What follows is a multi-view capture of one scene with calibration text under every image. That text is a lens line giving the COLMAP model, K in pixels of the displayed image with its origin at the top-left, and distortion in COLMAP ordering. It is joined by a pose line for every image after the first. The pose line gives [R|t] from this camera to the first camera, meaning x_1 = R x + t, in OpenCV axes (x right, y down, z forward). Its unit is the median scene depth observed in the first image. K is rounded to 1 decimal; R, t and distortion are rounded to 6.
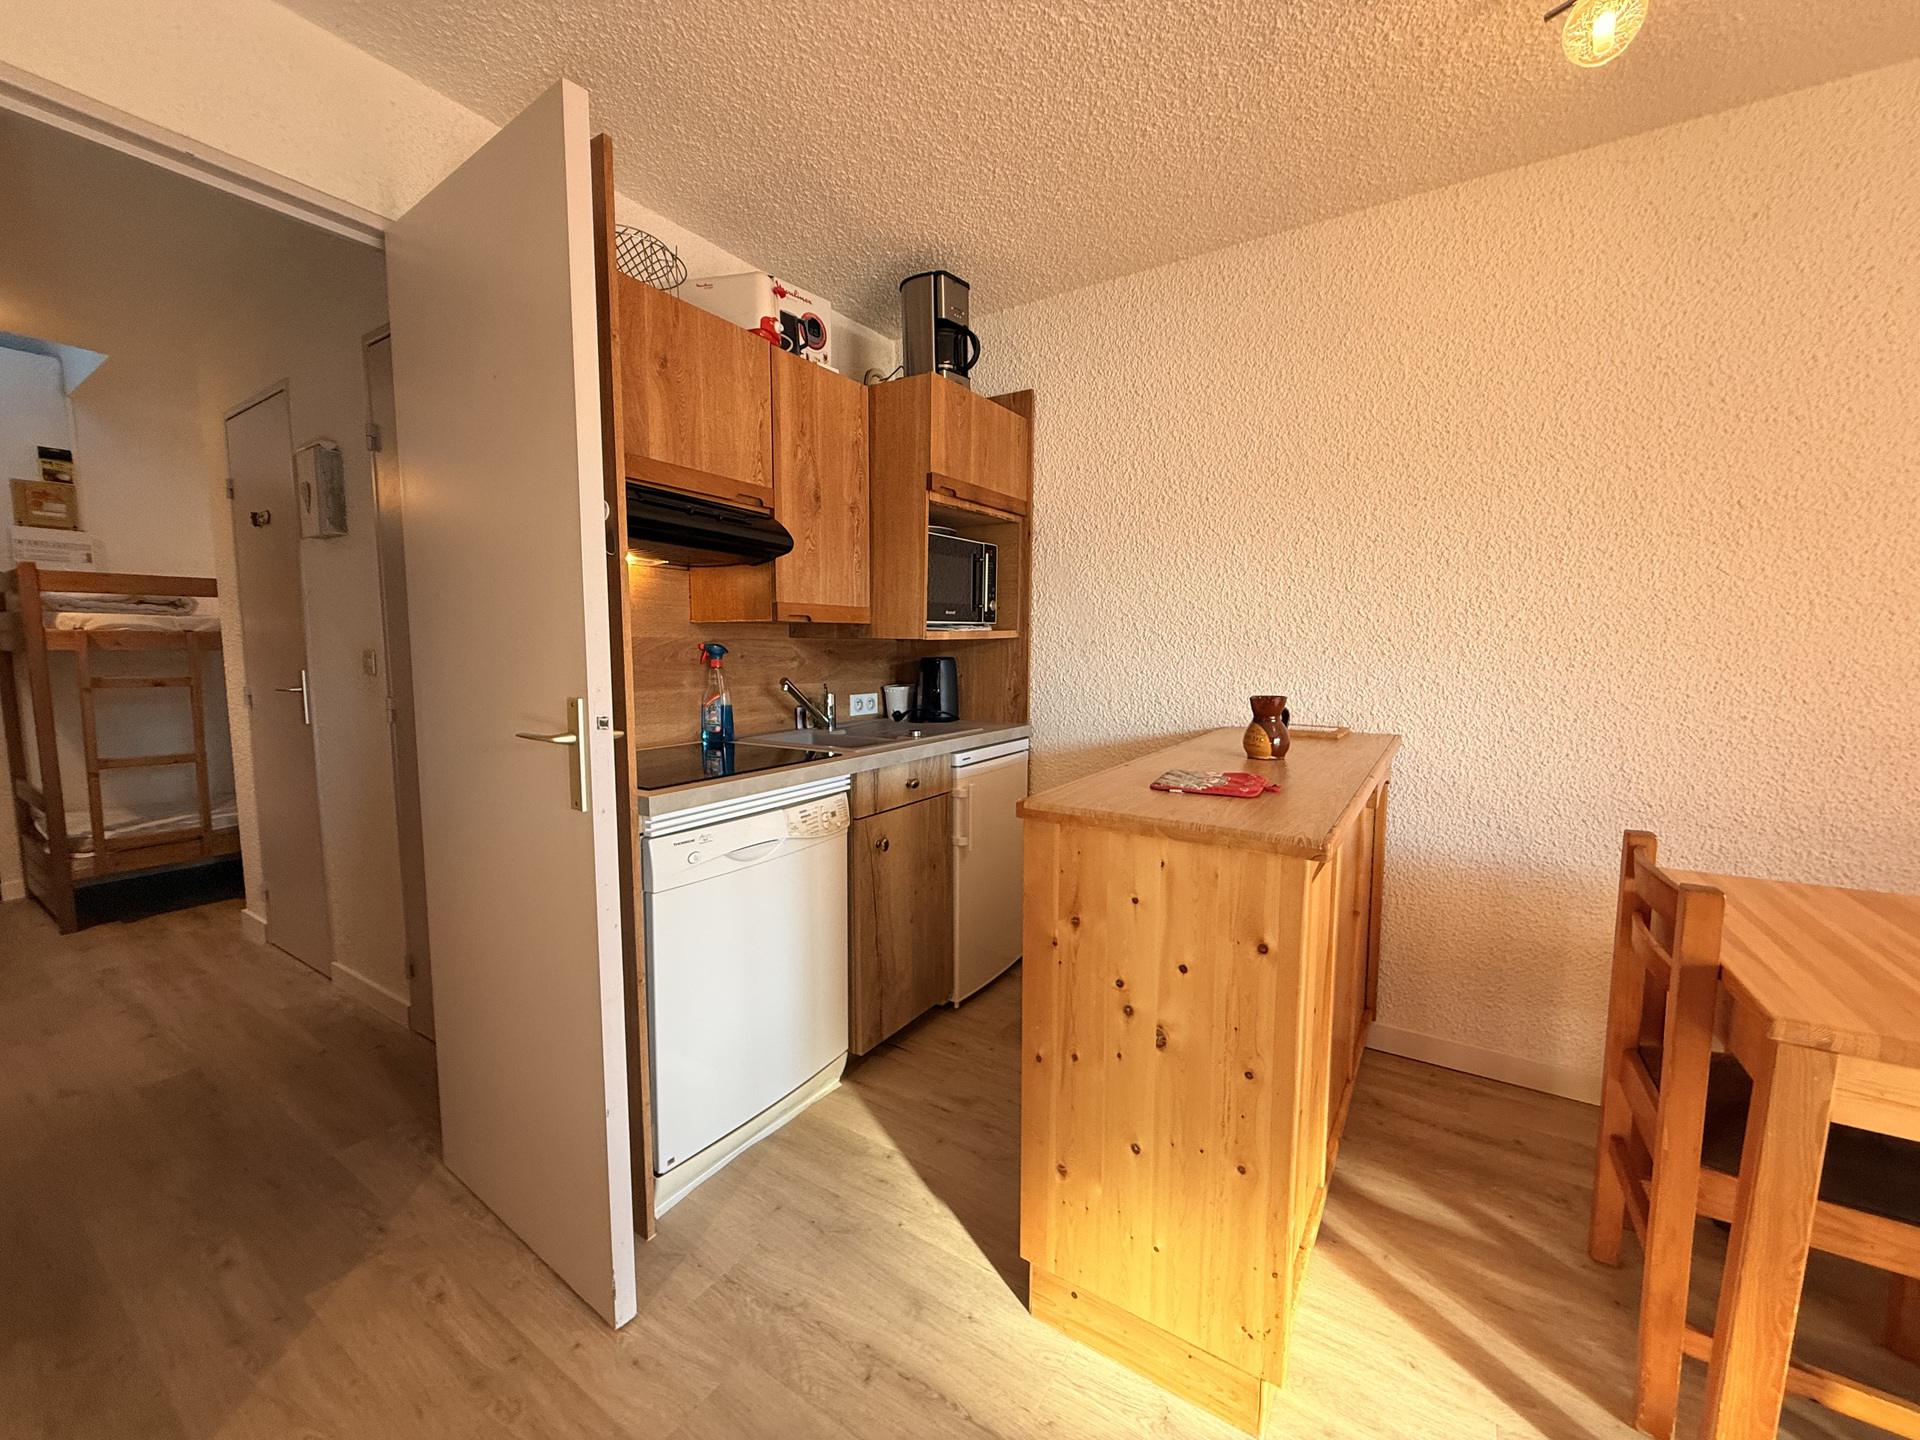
lens RADIAL K [[765.7, 0, 965.5], [0, 765.7, 721.8], [0, 0, 1]] dist [-0.000532, -0.000128]
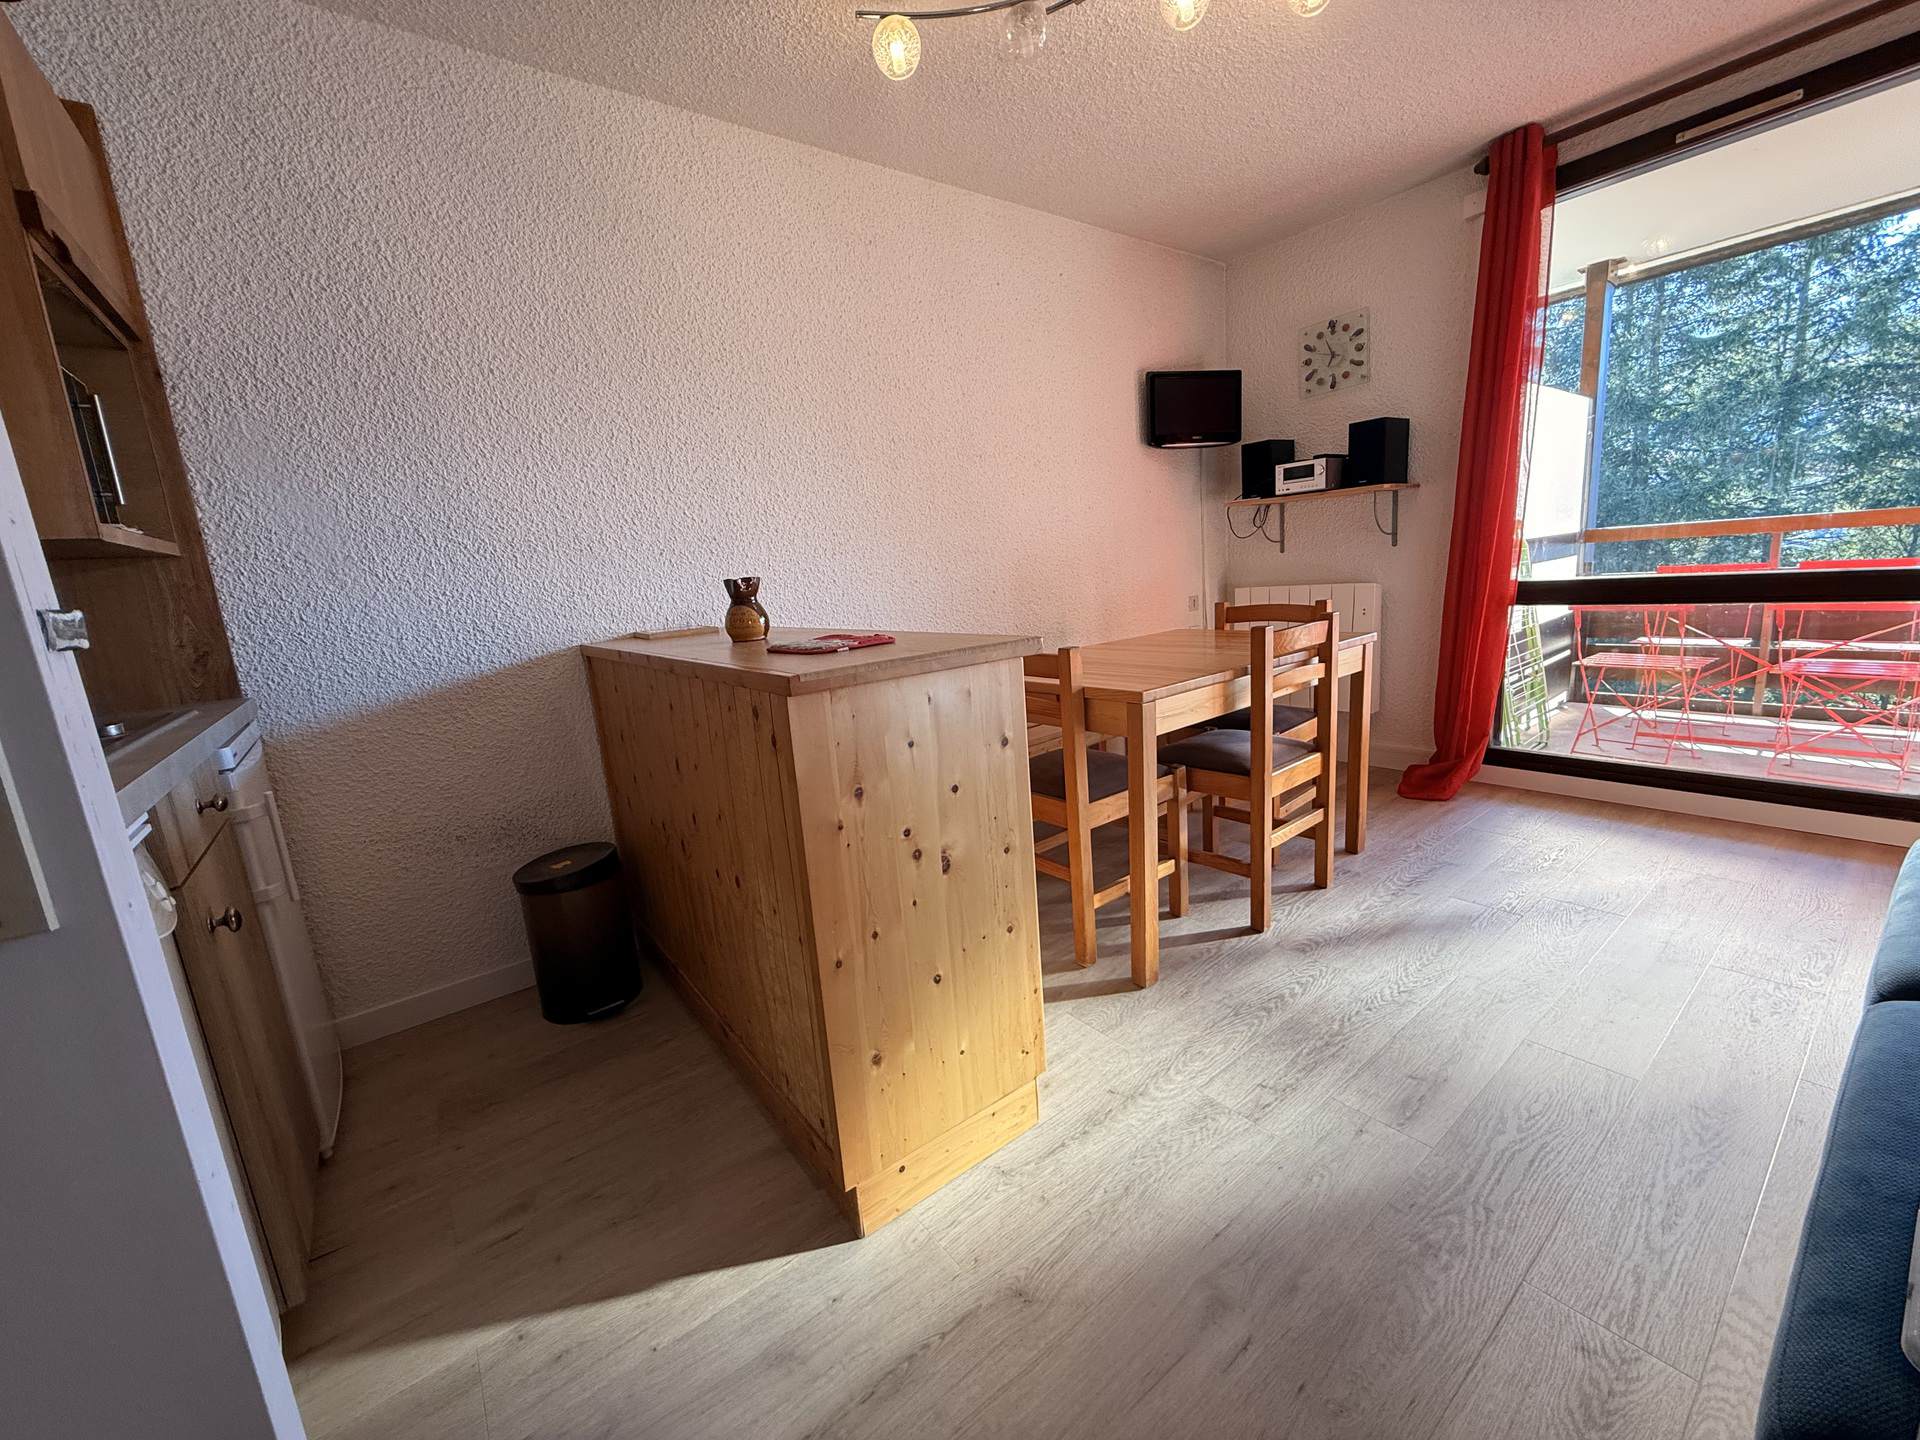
lens RADIAL K [[765.7, 0, 951.7], [0, 765.7, 718.2], [0, 0, 1]] dist [-0.000532, -0.000128]
pose [[0.334958, -0.207521, 0.919096, -0.328902], [0.173835, 0.972311, 0.156184, 0.024592], [-0.926059, 0.107456, 0.361758, 0.280133]]
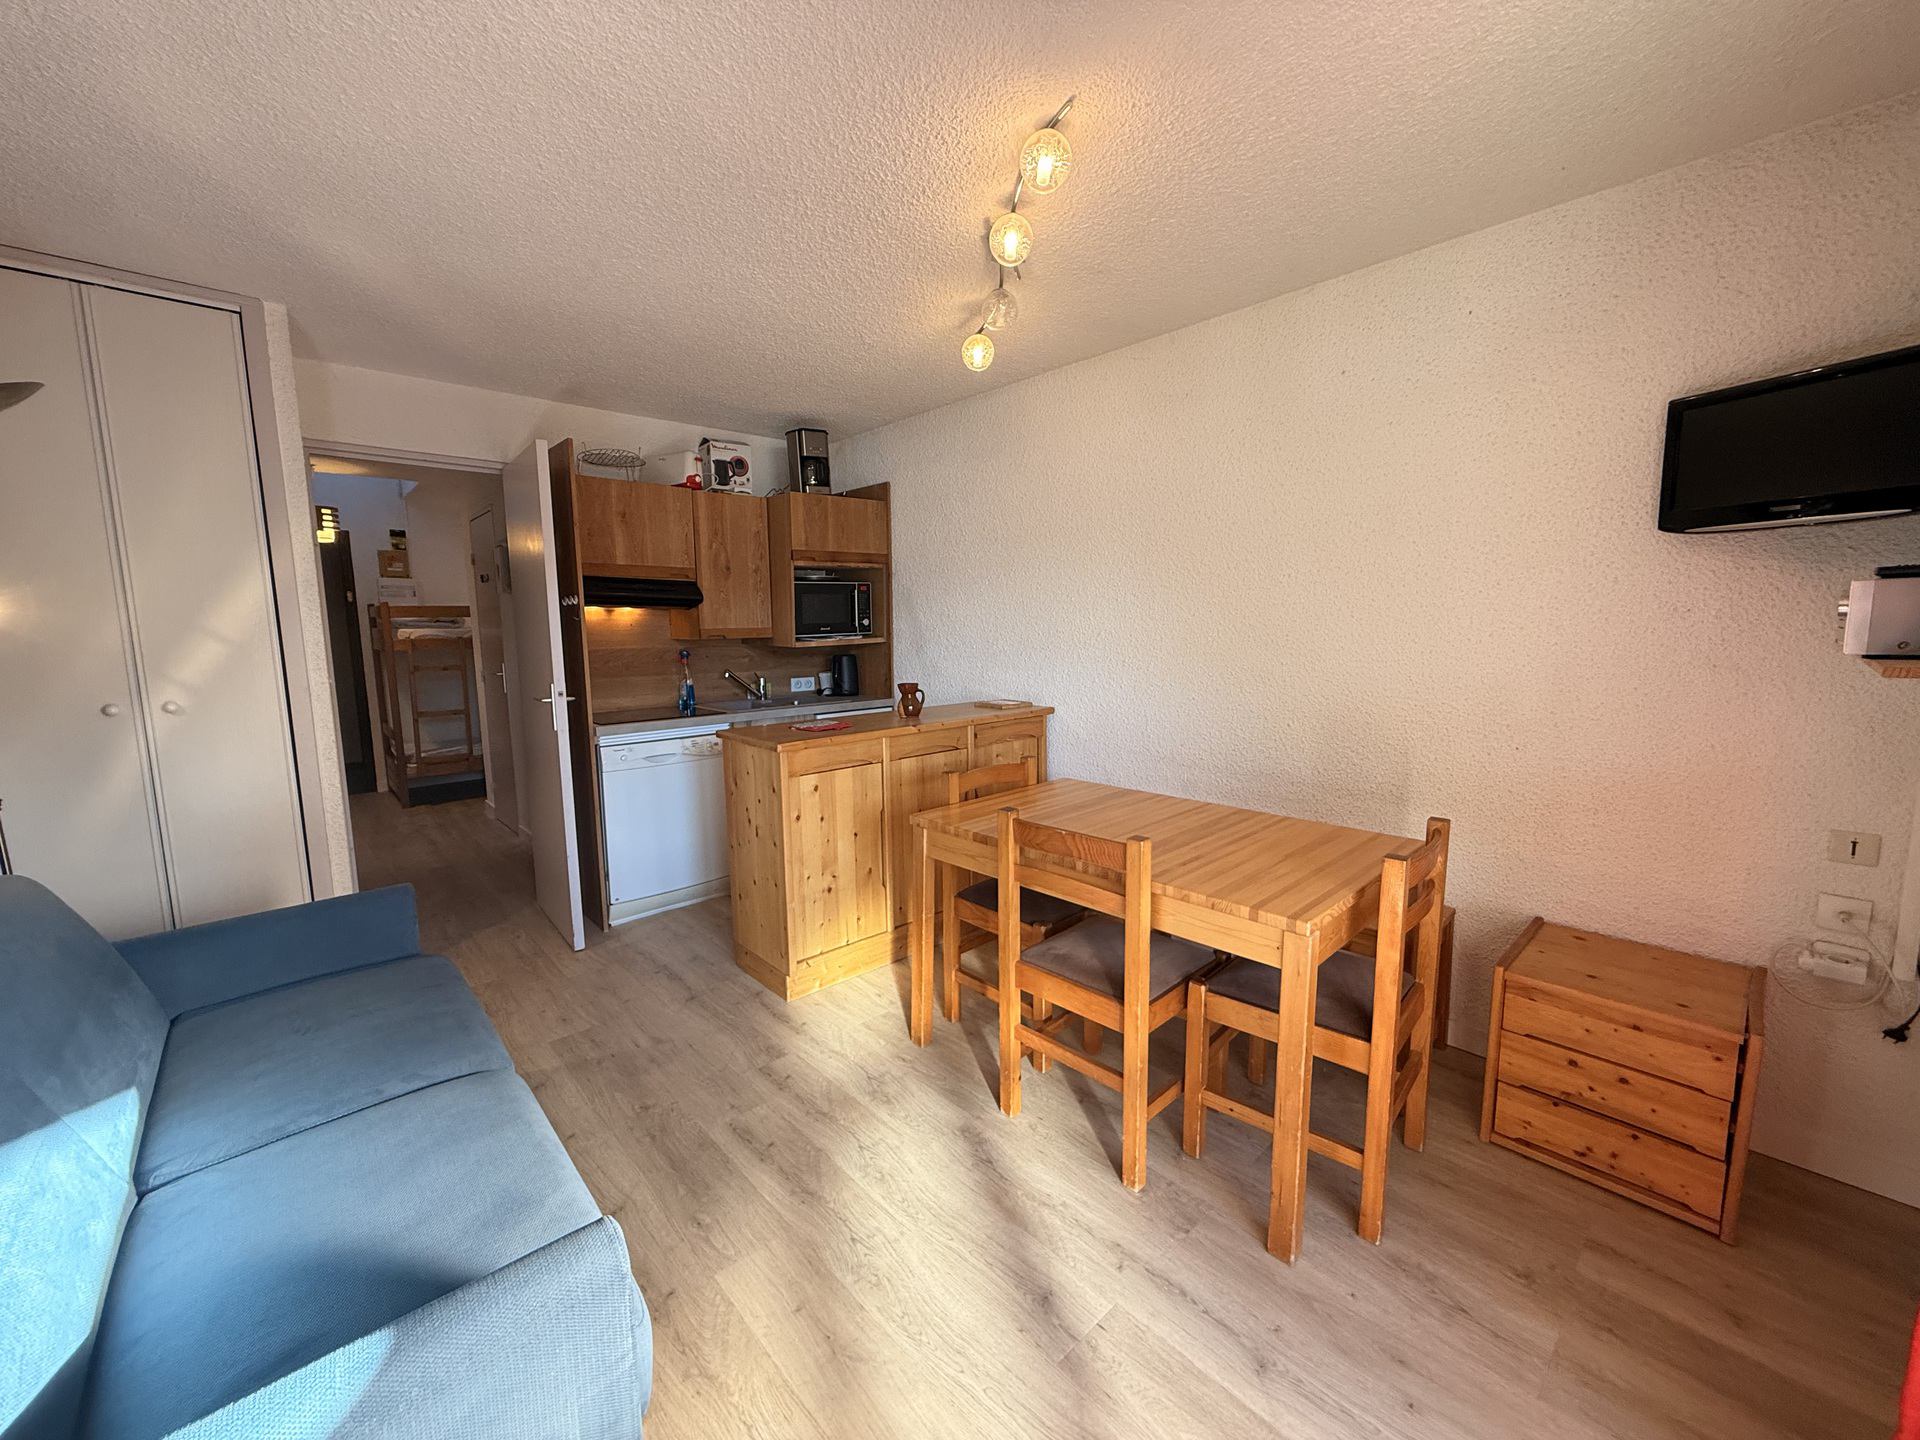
lens RADIAL K [[765.7, 0, 958.6], [0, 765.7, 723.2], [0, 0, 1]] dist [-0.000532, -0.000128]
pose [[0.967562, 0.021086, -0.251752, 0.687113], [-0.012528, 0.999289, 0.035548, -0.003925], [0.252323, -0.031241, 0.967139, -0.522828]]
